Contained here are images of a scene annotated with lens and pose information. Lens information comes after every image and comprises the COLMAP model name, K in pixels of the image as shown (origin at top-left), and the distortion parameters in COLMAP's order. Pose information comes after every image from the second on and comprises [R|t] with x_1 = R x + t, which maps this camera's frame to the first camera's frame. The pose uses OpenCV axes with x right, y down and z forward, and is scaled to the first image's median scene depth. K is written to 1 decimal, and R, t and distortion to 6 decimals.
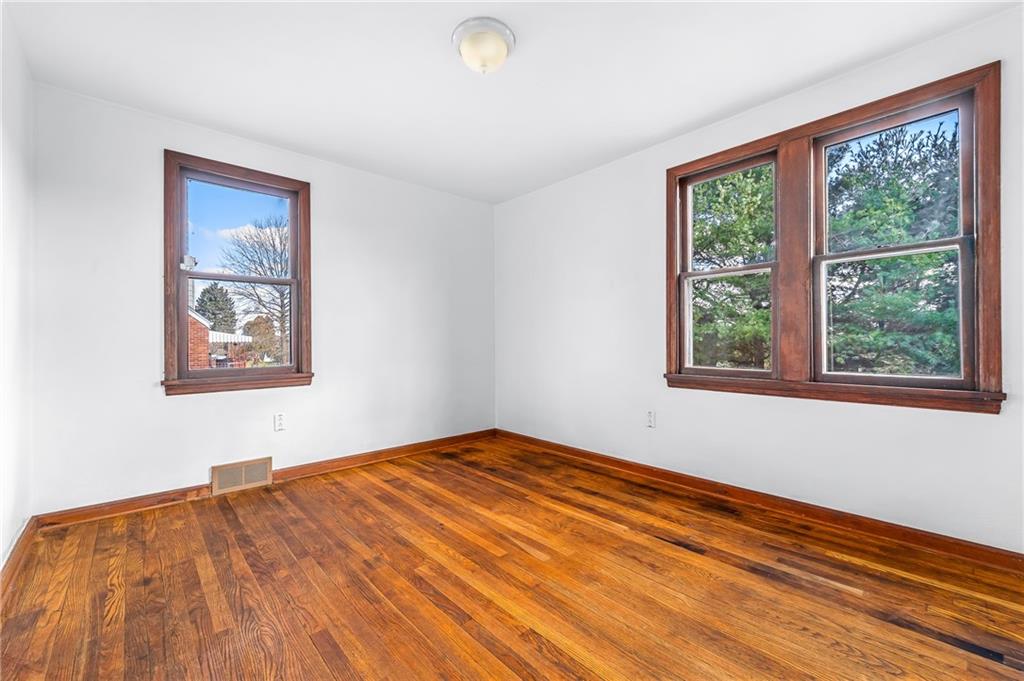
lens RADIAL K [[415.9, 0, 508.1], [0, 415.9, 341.4], [0, 0, 1]] dist [0.000100, -0.000138]
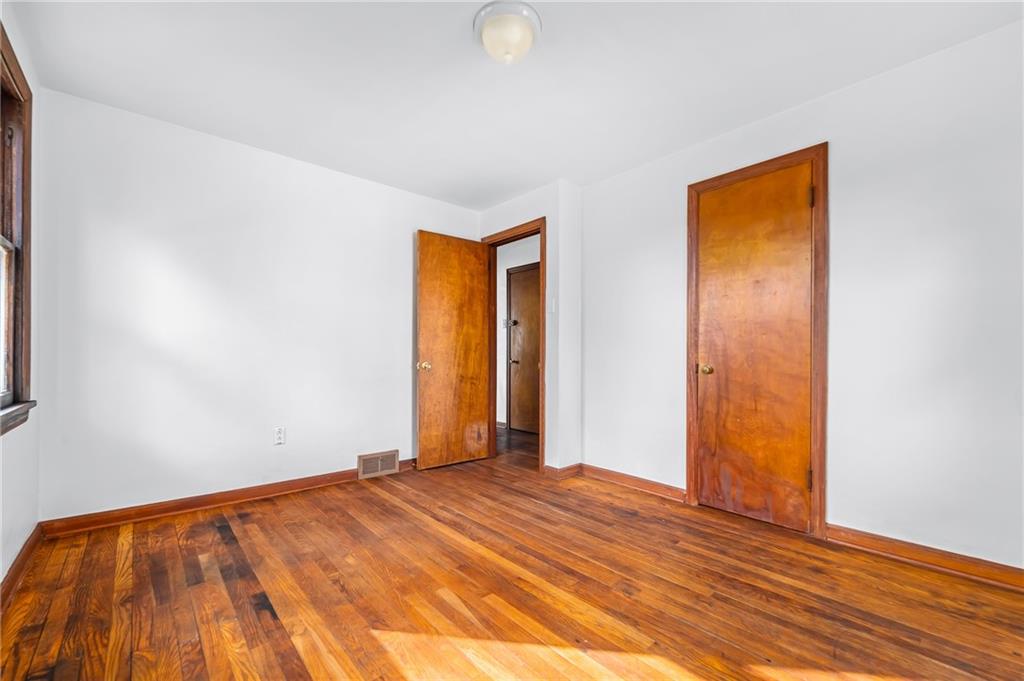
lens RADIAL K [[415.9, 0, 508.1], [0, 415.9, 341.4], [0, 0, 1]] dist [0.000100, -0.000138]
pose [[-0.999854, 0.003279, 0.016791, -0.073293], [0.002707, 0.999419, -0.033961, 0.010632], [-0.016893, -0.033910, -0.999282, 1.969481]]
